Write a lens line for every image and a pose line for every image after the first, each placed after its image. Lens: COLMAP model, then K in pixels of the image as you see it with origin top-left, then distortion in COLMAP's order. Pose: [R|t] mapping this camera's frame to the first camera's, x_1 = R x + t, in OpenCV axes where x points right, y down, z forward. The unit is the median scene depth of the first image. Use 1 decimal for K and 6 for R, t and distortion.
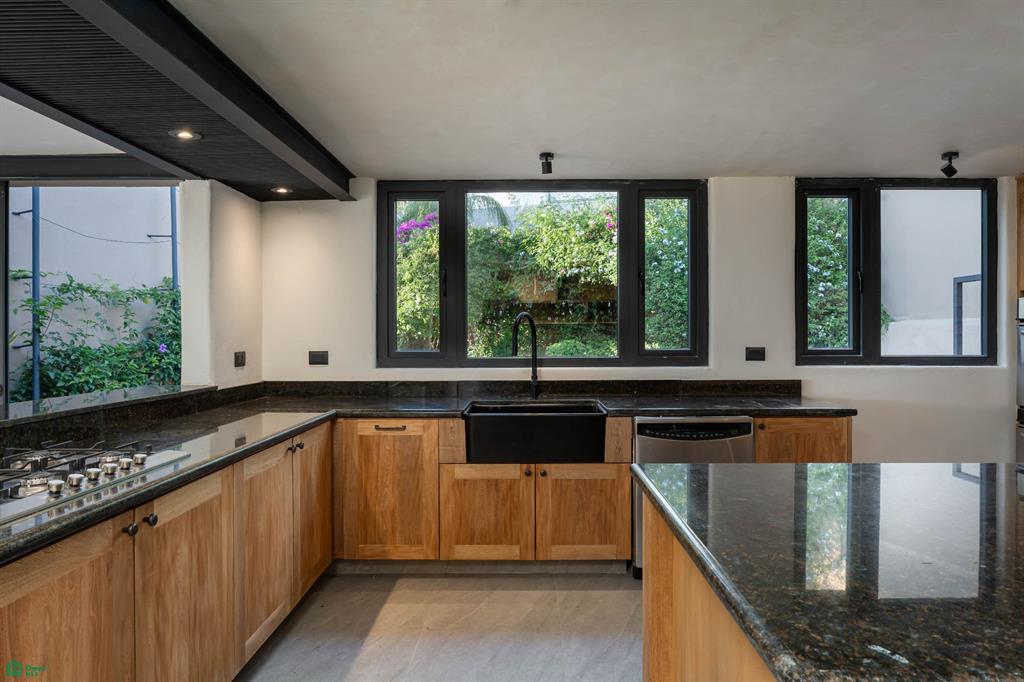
lens RADIAL K [[651.9, 0, 512.0], [0, 651.9, 341.0], [0, 0, 1]] dist [-0.007533, -0.001718]
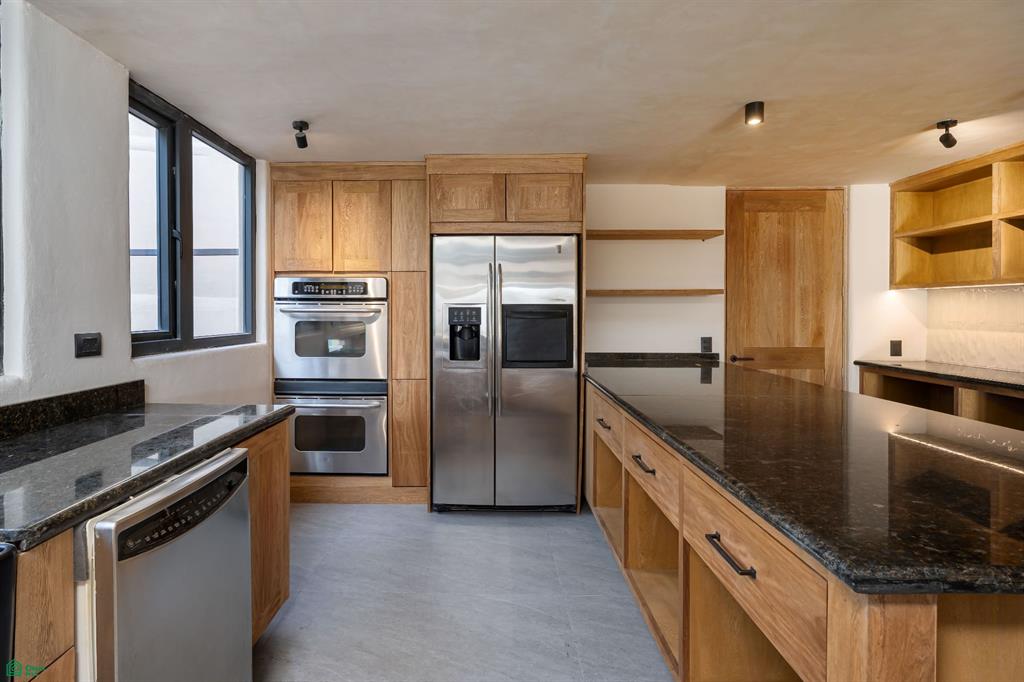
lens RADIAL K [[553.4, 0, 474.6], [0, 553.4, 312.1], [0, 0, 1]] dist [0.030616, 0.000023]
pose [[0.032841, 0.000820, 0.999460, -0.118395], [0.009432, 0.999955, -0.001130, -0.005601], [-0.999416, 0.009464, 0.032832, 0.628425]]
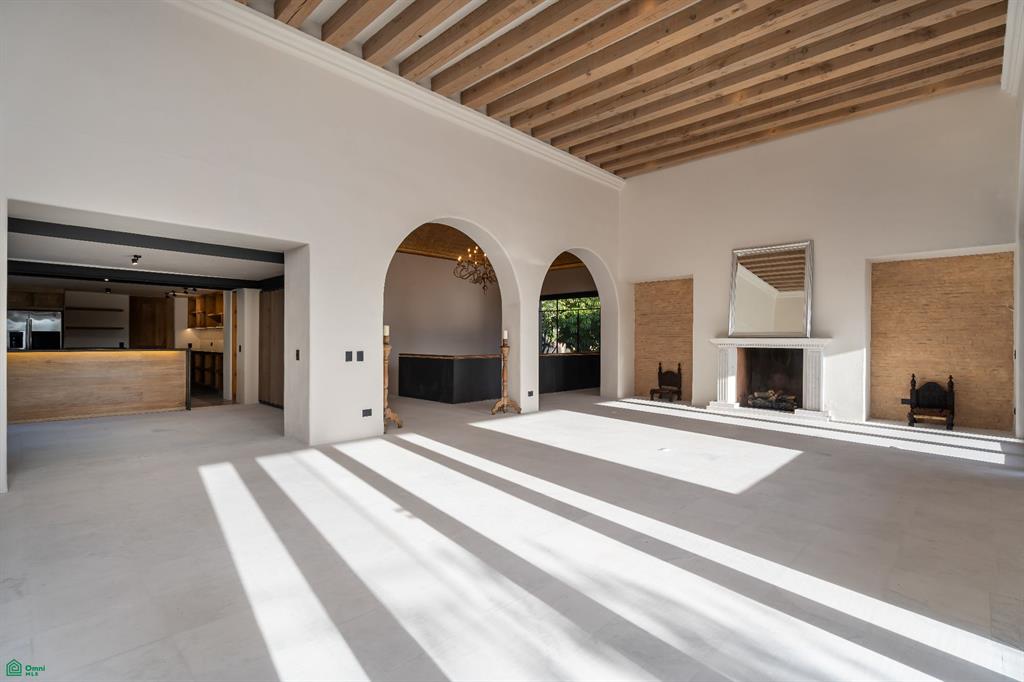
lens RADIAL K [[482.2, 0, 512.0], [0, 482.2, 341.0], [0, 0, 1]] dist [-0.021297, -0.000072]
pose [[-0.728889, -0.001610, 0.684630, -2.805745], [0.005827, 0.999946, 0.008555, 0.026623], [-0.684607, 0.010225, -0.728840, 0.694379]]
